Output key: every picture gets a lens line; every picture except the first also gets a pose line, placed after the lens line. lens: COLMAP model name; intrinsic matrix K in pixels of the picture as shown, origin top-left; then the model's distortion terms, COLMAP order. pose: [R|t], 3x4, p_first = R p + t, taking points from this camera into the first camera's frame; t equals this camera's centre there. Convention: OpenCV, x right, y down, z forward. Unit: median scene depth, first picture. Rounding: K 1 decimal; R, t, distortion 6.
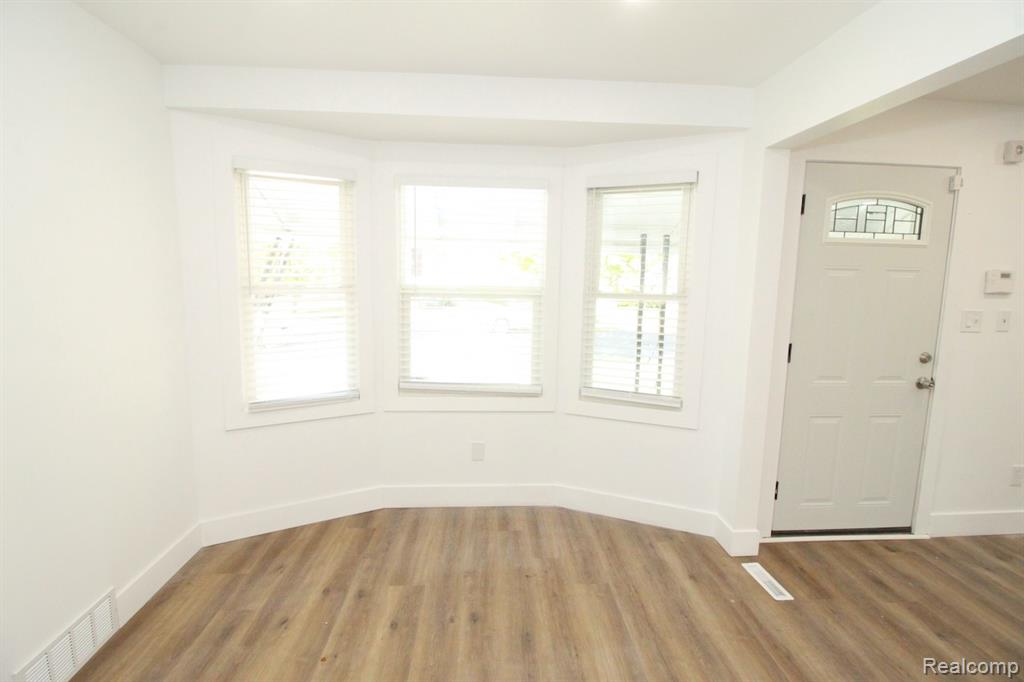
lens RADIAL K [[471.6, 0, 512.0], [0, 471.6, 341.0], [0, 0, 1]] dist [-0.000568, -0.010562]
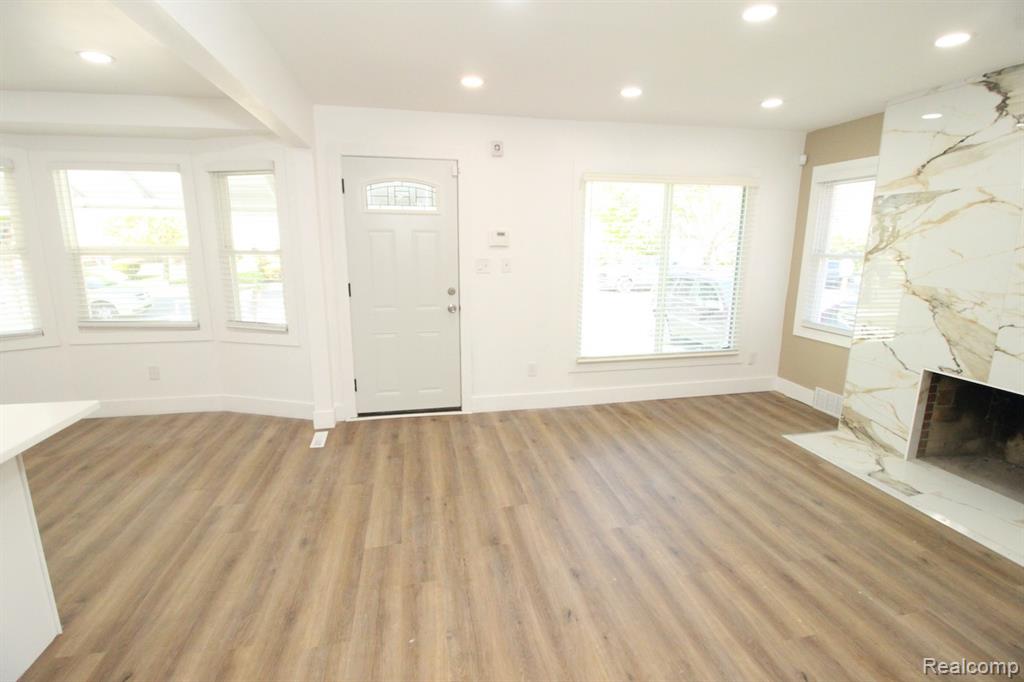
lens RADIAL K [[471.6, 0, 512.0], [0, 471.6, 341.0], [0, 0, 1]] dist [-0.000568, -0.010562]
pose [[0.989211, -0.039721, 0.141010, 0.860644], [0.028917, 0.996545, 0.077858, 0.083049], [-0.143615, -0.072940, 0.986942, -0.513988]]
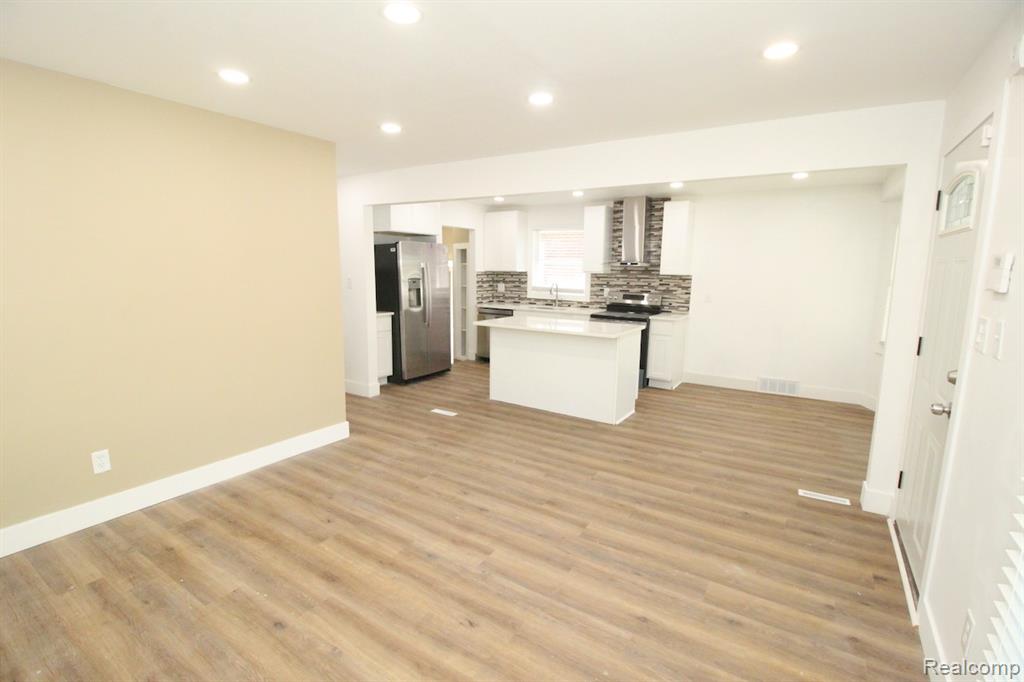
lens RADIAL K [[471.6, 0, 512.0], [0, 471.6, 341.0], [0, 0, 1]] dist [-0.000568, -0.010562]
pose [[-0.585654, 0.099684, -0.804408, 1.893994], [-0.134321, 0.966752, 0.217595, -0.086074], [0.799354, 0.235485, -0.552793, 0.836461]]
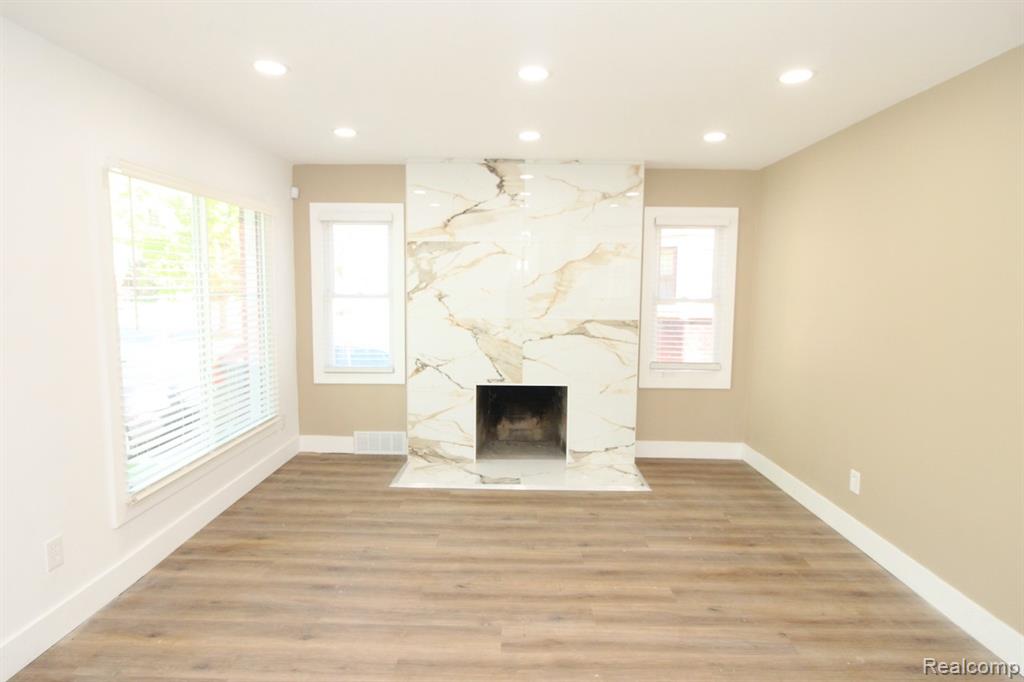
lens RADIAL K [[552.8, 0, 512.0], [0, 552.8, 341.0], [0, 0, 1]] dist [-0.004180, -0.000667]
pose [[0.070295, -0.114497, 0.990933, 0.382391], [0.127402, 0.986286, 0.104922, -0.022814], [-0.989357, 0.118871, 0.083918, 0.228665]]
